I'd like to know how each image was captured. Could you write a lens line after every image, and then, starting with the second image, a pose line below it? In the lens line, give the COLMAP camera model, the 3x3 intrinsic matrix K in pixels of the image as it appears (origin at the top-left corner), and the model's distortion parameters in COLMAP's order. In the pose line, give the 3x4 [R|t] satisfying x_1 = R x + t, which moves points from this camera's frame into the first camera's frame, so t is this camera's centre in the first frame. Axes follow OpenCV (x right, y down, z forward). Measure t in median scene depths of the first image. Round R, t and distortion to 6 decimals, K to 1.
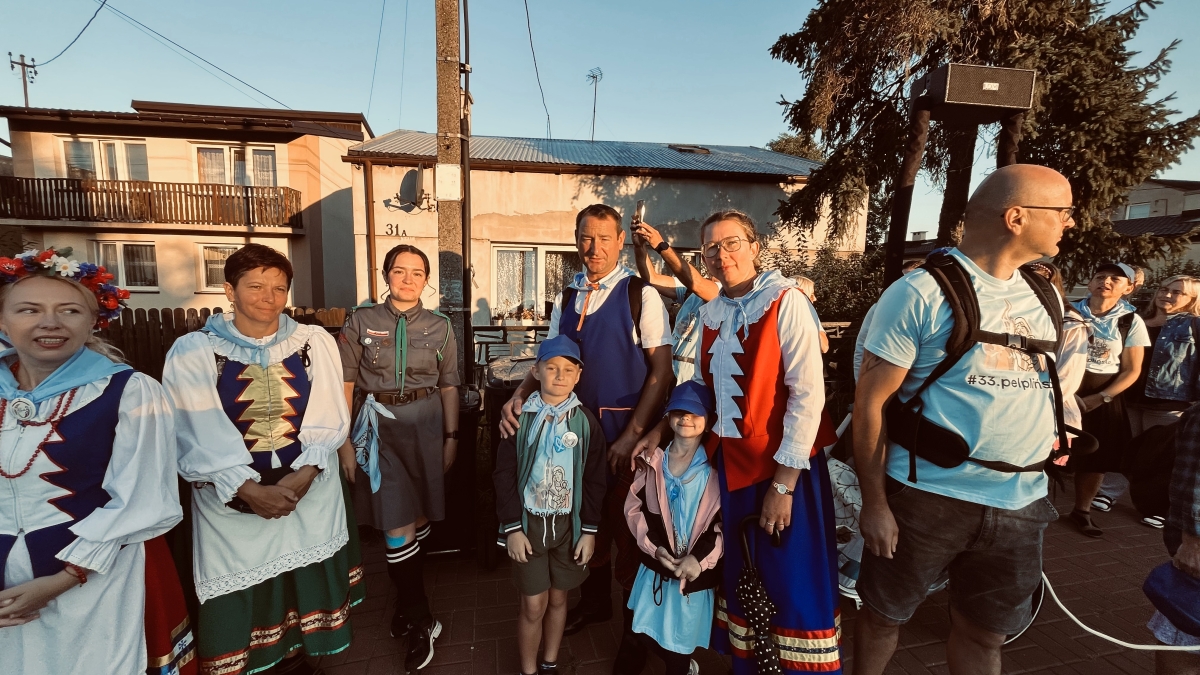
lens RADIAL K [[481.4, 0, 594.4], [0, 481.4, 333.8], [0, 0, 1]] dist [-0.003939, -0.000530]
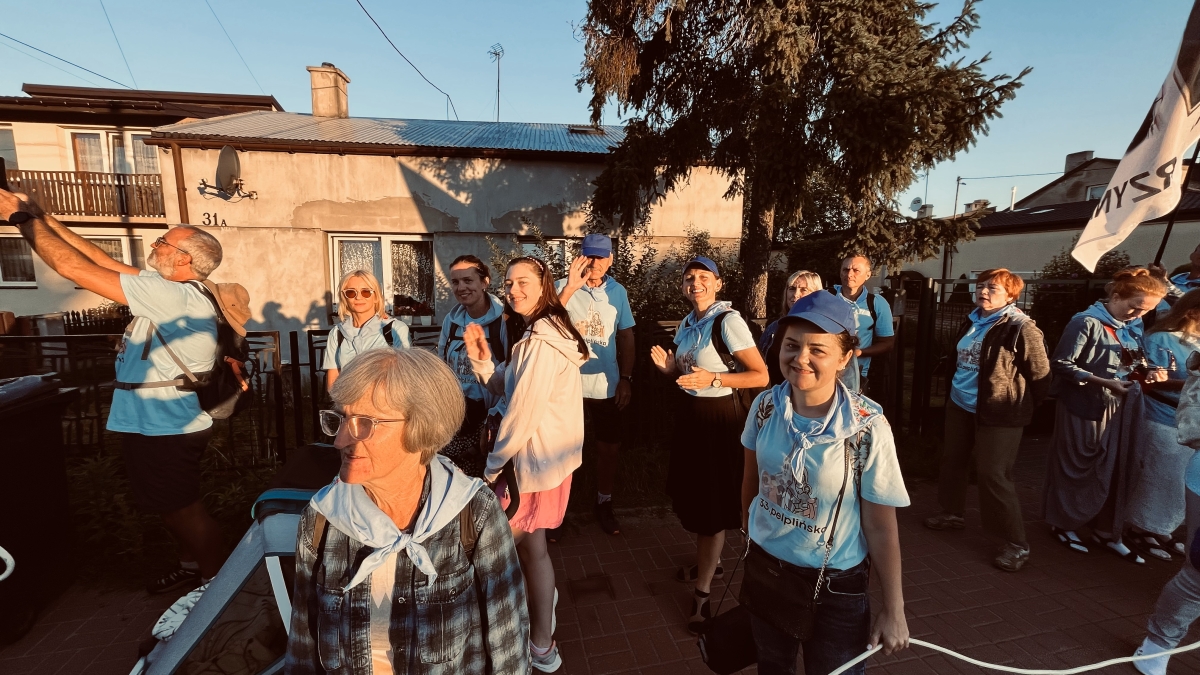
lens RADIAL K [[481.4, 0, 594.2], [0, 481.4, 335.7], [0, 0, 1]] dist [-0.003939, -0.000530]
pose [[0.999918, -0.010378, 0.007551, 0.277085], [0.010152, 0.999519, 0.029293, -0.012833], [-0.007851, -0.029214, 0.999542, 0.066602]]
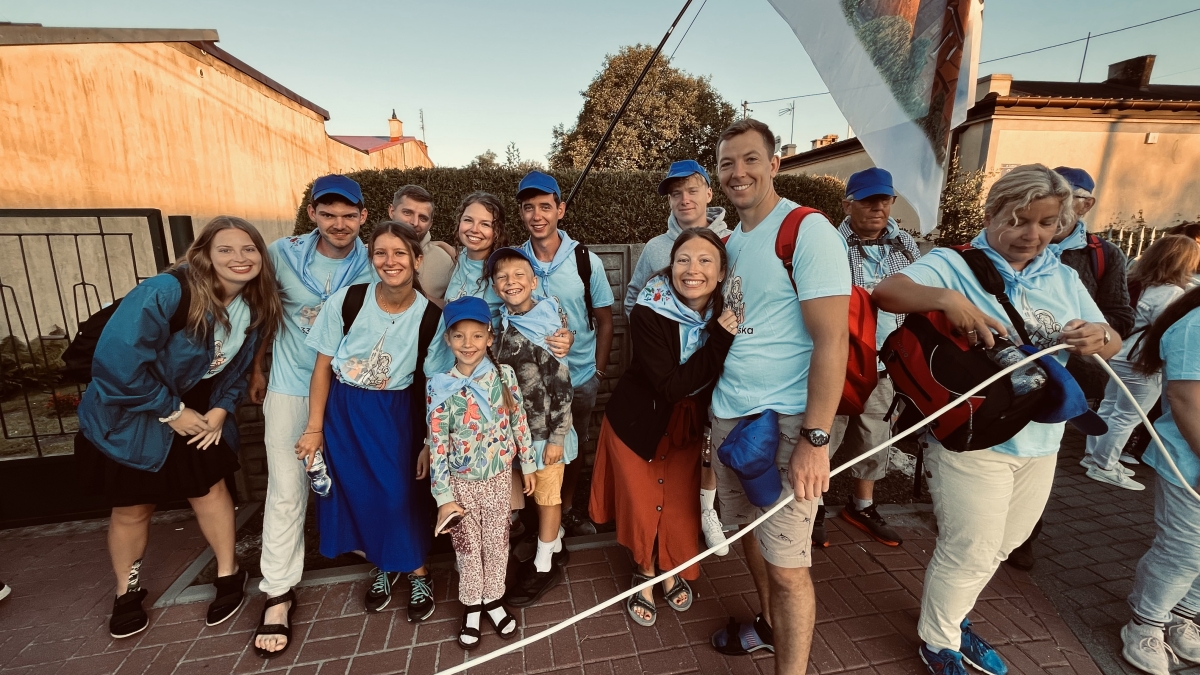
lens RADIAL K [[481.4, 0, 596.3], [0, 481.4, 336.7], [0, 0, 1]] dist [-0.003939, -0.000530]
pose [[0.999552, -0.020330, -0.021960, 1.450876], [0.022602, 0.993819, 0.108683, -0.010732], [0.019615, -0.109131, 0.993834, 0.430908]]
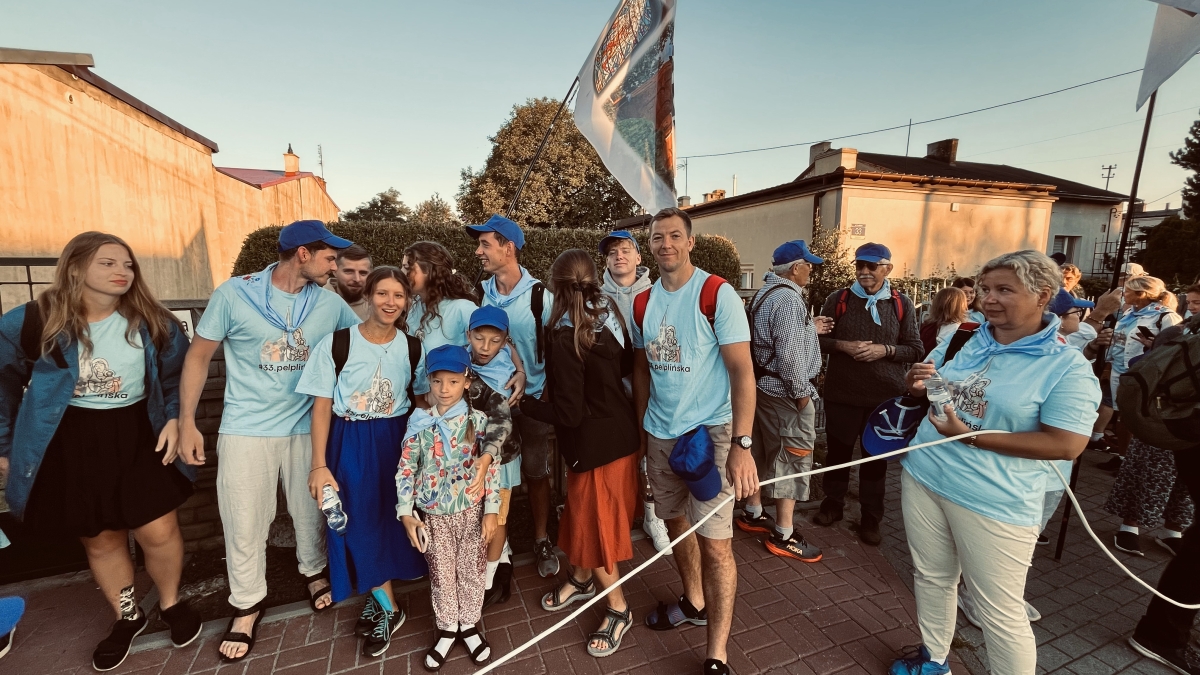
lens RADIAL K [[481.4, 0, 596.6], [0, 481.4, 334.3], [0, 0, 1]] dist [-0.003939, -0.000530]
pose [[0.984862, -0.036014, 0.169558, 1.426085], [0.031451, 0.999069, 0.029521, -0.016651], [-0.170464, -0.023741, 0.985078, 0.391286]]
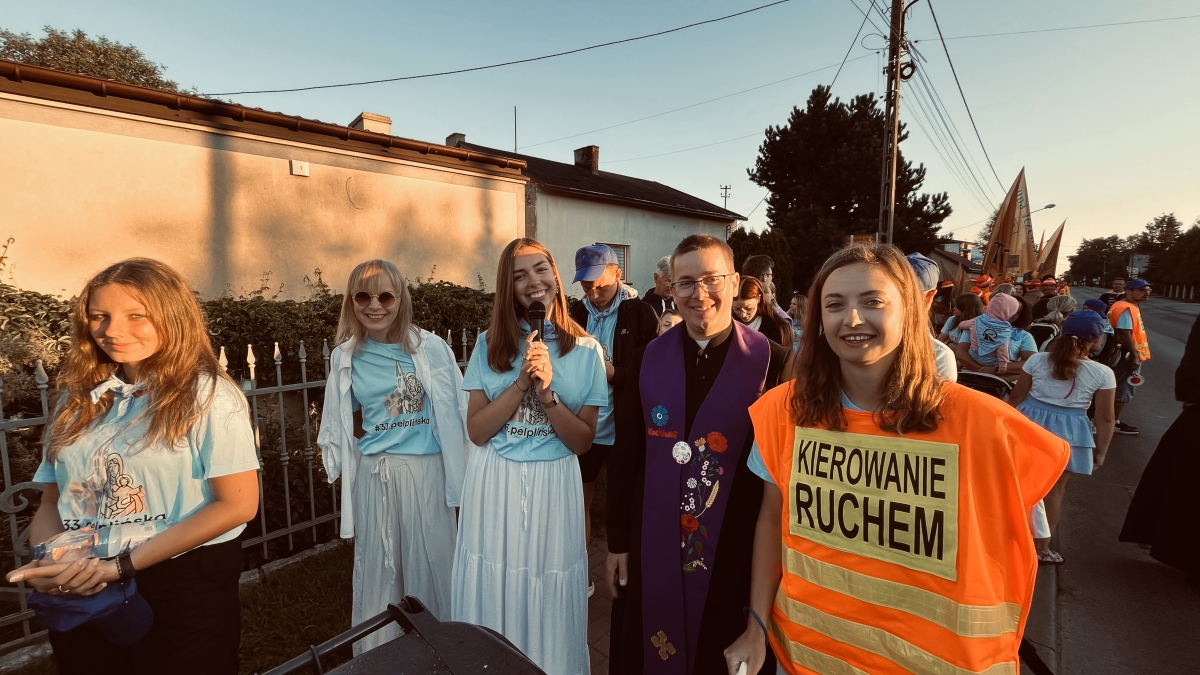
lens RADIAL K [[481.4, 0, 596.6], [0, 481.4, 335.9], [0, 0, 1]] dist [-0.003939, -0.000530]
pose [[0.823134, -0.076226, 0.562707, 2.377571], [0.076538, 0.996800, 0.023069, -0.025994], [-0.562665, 0.024080, 0.826334, 0.638234]]
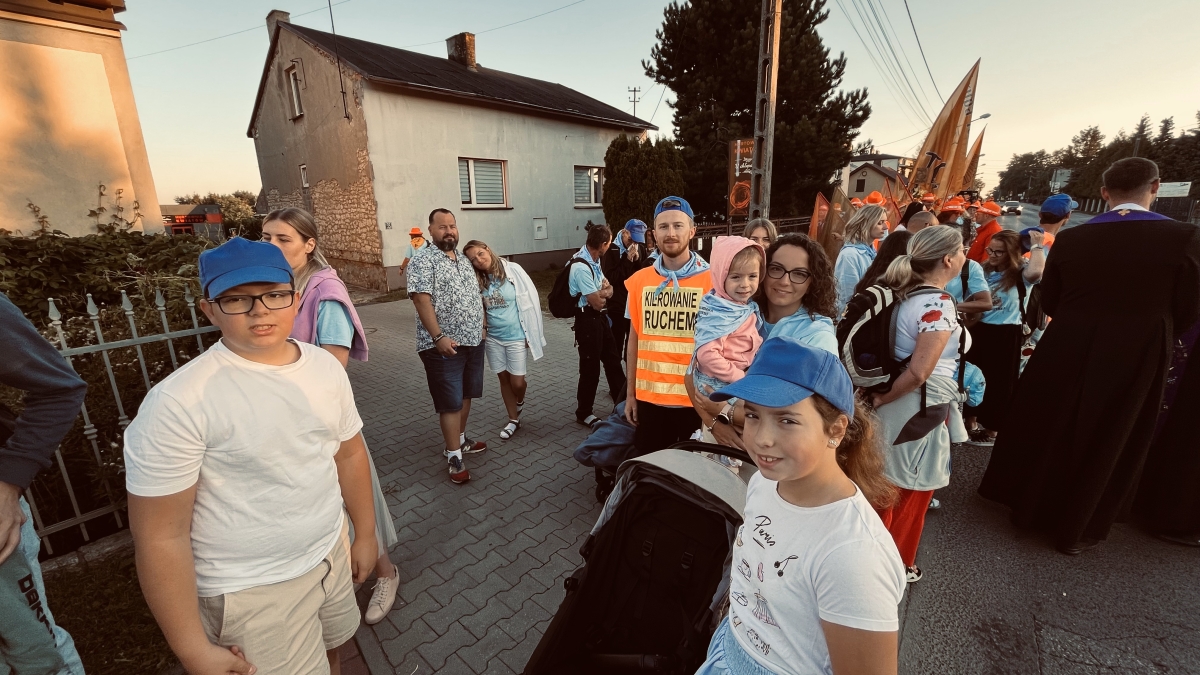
lens RADIAL K [[481.4, 0, 596.5], [0, 481.4, 335.2], [0, 0, 1]] dist [-0.003939, -0.000530]
pose [[0.763166, -0.194425, 0.616261, 2.771937], [0.101313, 0.977870, 0.183046, -0.029892], [-0.638212, -0.077259, 0.765975, 0.704467]]
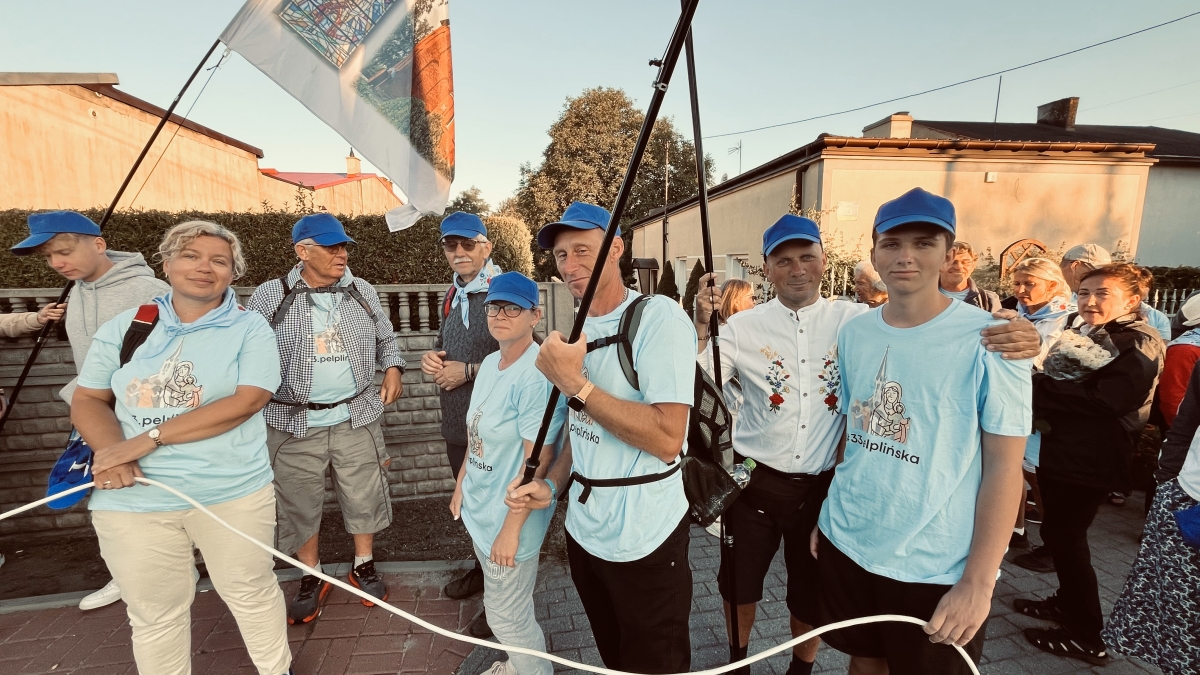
lens RADIAL K [[481.4, 0, 597.0], [0, 481.4, 335.9], [0, 0, 1]] dist [-0.003939, -0.000530]
pose [[0.999599, -0.019981, -0.020074, 1.729628], [0.020789, 0.998947, 0.040906, -0.013186], [0.019236, -0.041307, 0.998961, 0.449076]]
